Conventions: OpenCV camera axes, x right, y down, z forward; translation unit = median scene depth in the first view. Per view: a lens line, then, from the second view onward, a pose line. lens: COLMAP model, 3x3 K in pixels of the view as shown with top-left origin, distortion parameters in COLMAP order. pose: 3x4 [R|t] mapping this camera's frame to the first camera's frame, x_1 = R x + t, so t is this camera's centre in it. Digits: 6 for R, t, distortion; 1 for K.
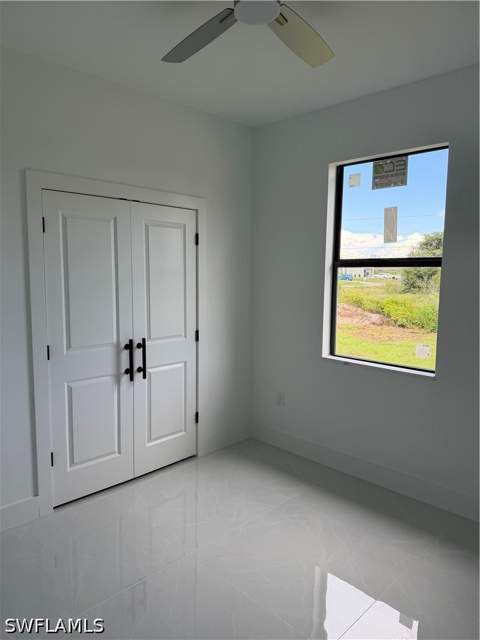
lens RADIAL K [[461.8, 0, 233.9], [0, 461.8, 320.8], [0, 0, 1]] dist [0.025699, -0.001151]
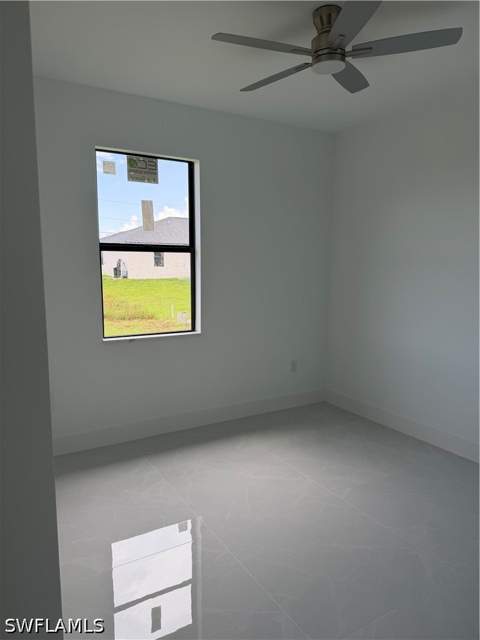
lens RADIAL K [[461.8, 0, 239.5], [0, 461.8, 322.1], [0, 0, 1]] dist [0.025699, -0.001151]
pose [[0.283831, -0.146909, 0.947553, -0.724579], [0.085967, 0.988113, 0.127447, -0.069672], [-0.955013, 0.045284, 0.293087, 0.442656]]
